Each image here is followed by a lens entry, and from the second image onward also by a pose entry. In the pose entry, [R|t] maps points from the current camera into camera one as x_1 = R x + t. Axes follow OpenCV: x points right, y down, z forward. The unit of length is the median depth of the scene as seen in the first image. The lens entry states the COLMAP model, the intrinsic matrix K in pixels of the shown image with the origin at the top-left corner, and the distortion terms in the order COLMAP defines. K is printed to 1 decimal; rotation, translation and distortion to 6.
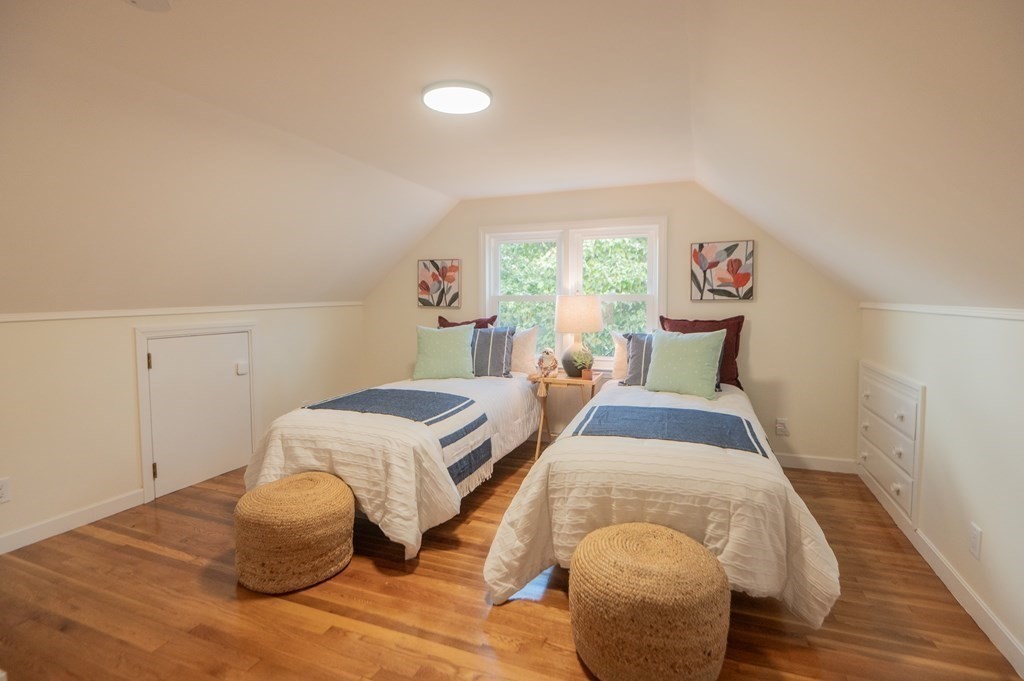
lens RADIAL K [[470.0, 0, 508.5], [0, 470.0, 339.0], [0, 0, 1]] dist [-0.013138, -0.003999]
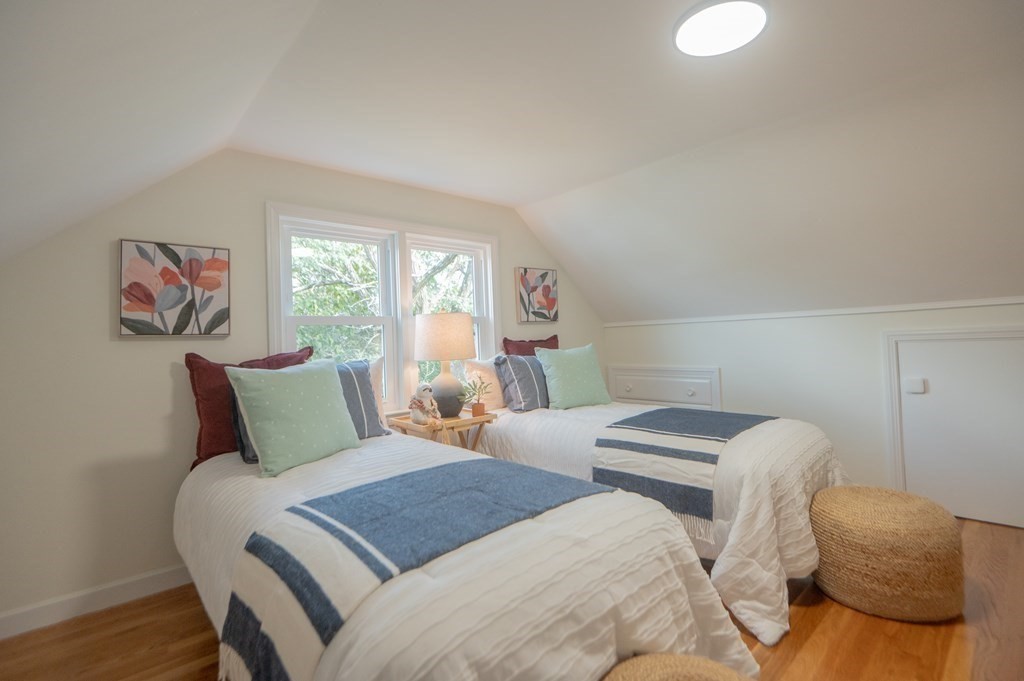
lens RADIAL K [[470.0, 0, 507.6], [0, 470.0, 334.7], [0, 0, 1]] dist [-0.013138, -0.003999]
pose [[0.453316, -0.004110, 0.891341, -0.531492], [0.112038, 0.992321, -0.052405, -0.004372], [-0.884281, 0.123620, 0.450295, 0.558716]]
